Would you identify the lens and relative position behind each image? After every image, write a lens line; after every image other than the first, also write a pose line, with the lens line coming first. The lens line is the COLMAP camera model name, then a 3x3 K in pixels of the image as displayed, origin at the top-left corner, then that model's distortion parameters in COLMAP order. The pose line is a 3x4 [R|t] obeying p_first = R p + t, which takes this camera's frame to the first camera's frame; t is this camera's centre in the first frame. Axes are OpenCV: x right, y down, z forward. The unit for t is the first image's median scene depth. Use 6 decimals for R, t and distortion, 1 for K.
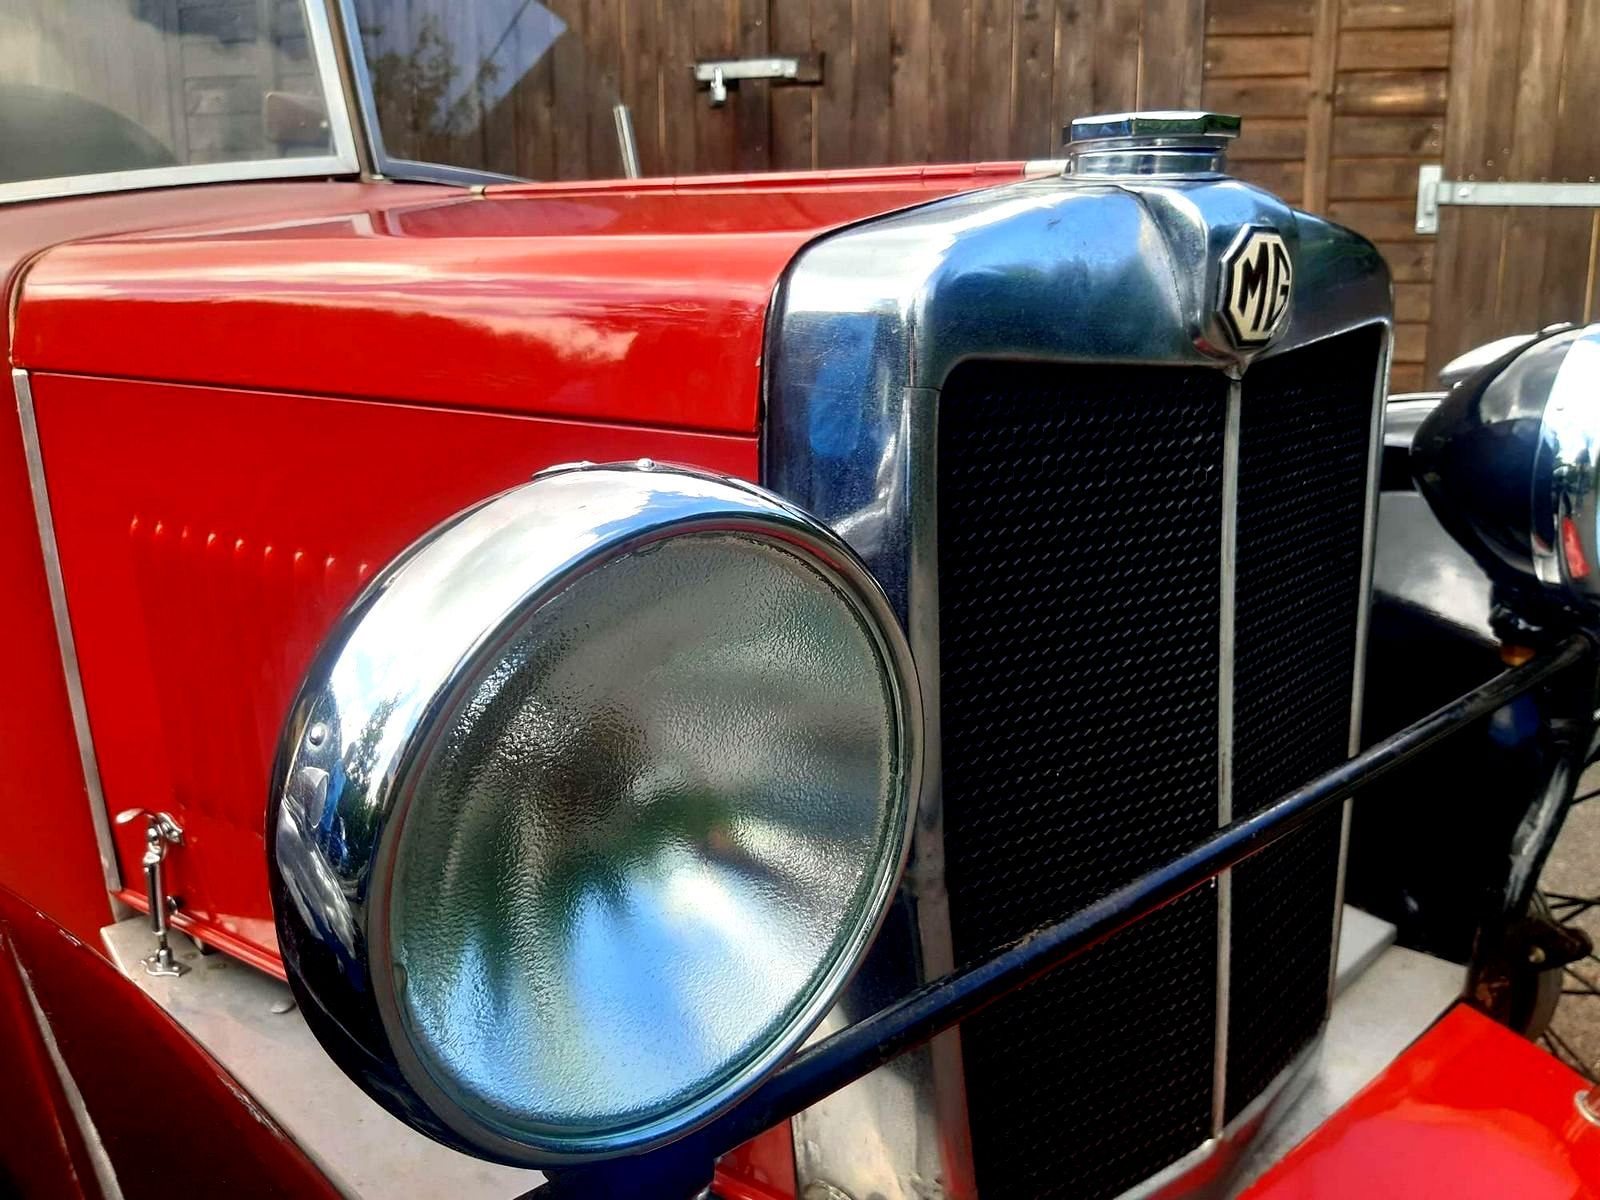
lens RADIAL K [[1199.0, 0, 832.0], [0, 1199.0, 603.9], [0, 0, 1]] dist [0.089267, -0.144780]
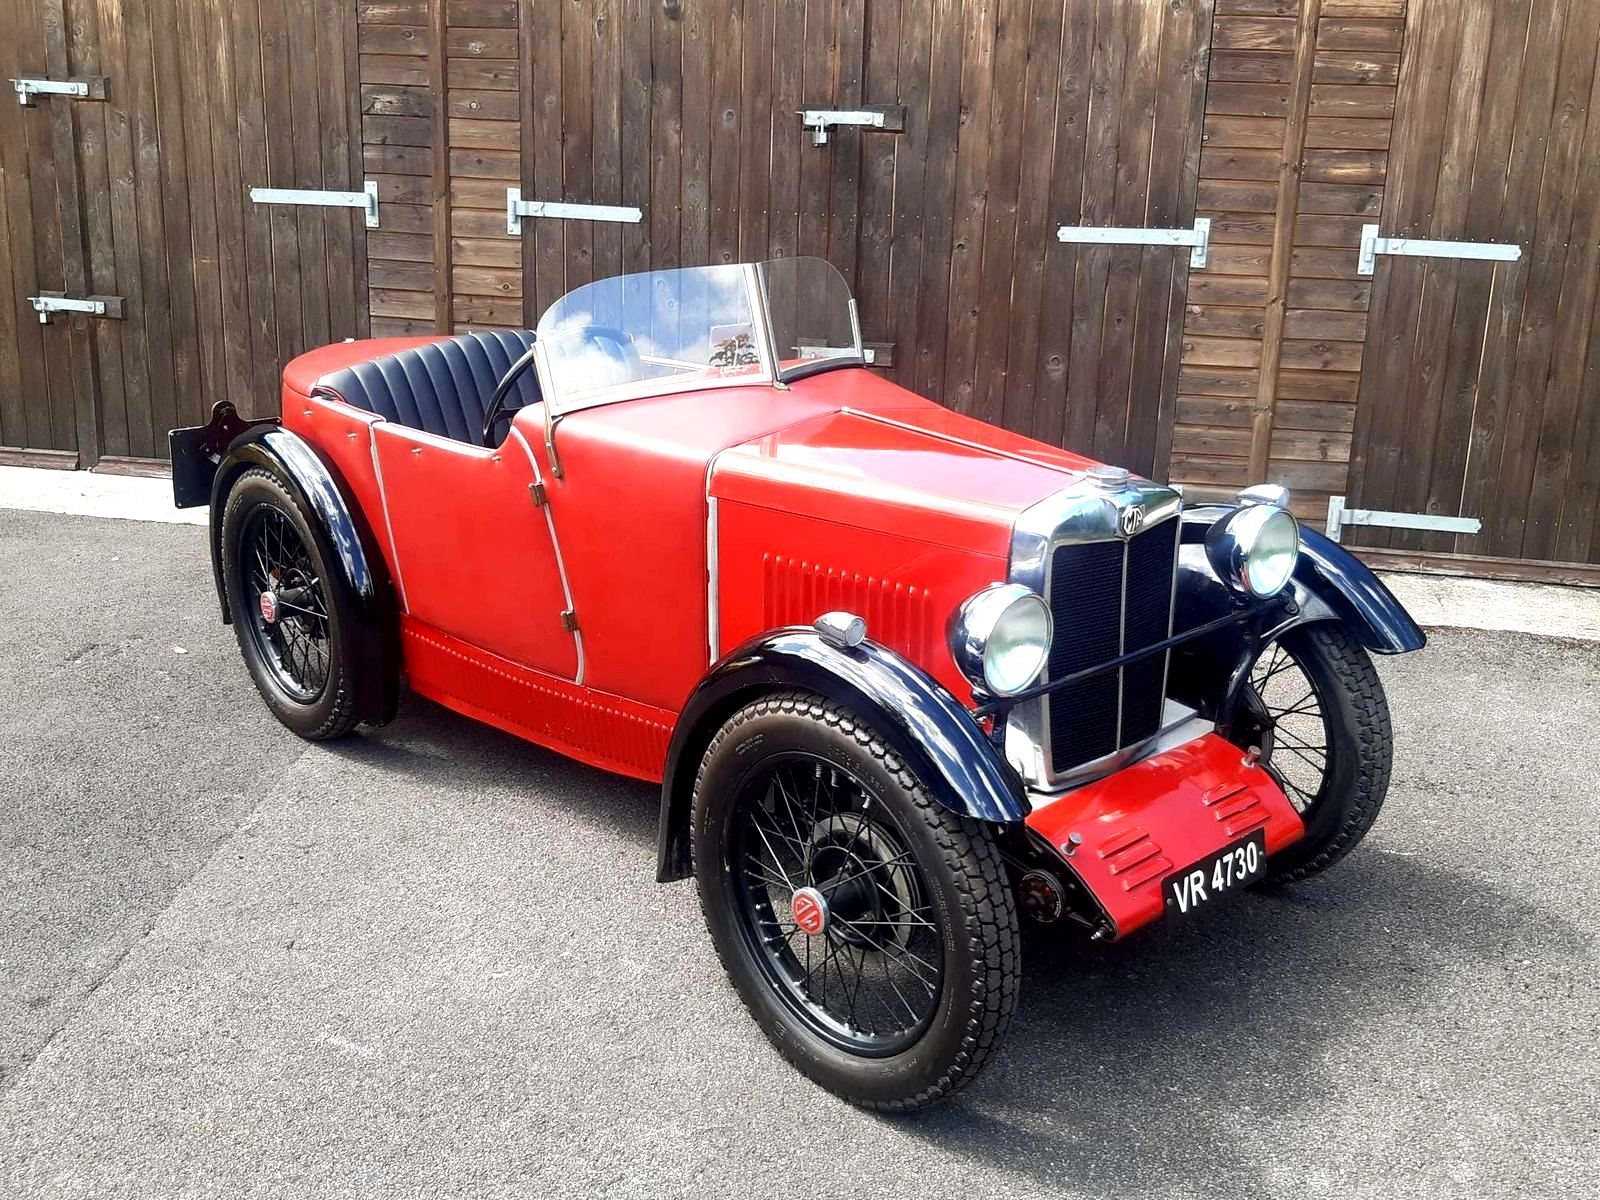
lens RADIAL K [[1654.4, 0, 800.0], [0, 1654.4, 600.0], [0, 0, 1]] dist [0.153219, -0.350695]
pose [[0.999023, 0.030401, 0.032069, -0.163848], [-0.032546, 0.997113, 0.068603, -0.061455], [-0.029891, -0.069579, 0.997129, -0.802654]]
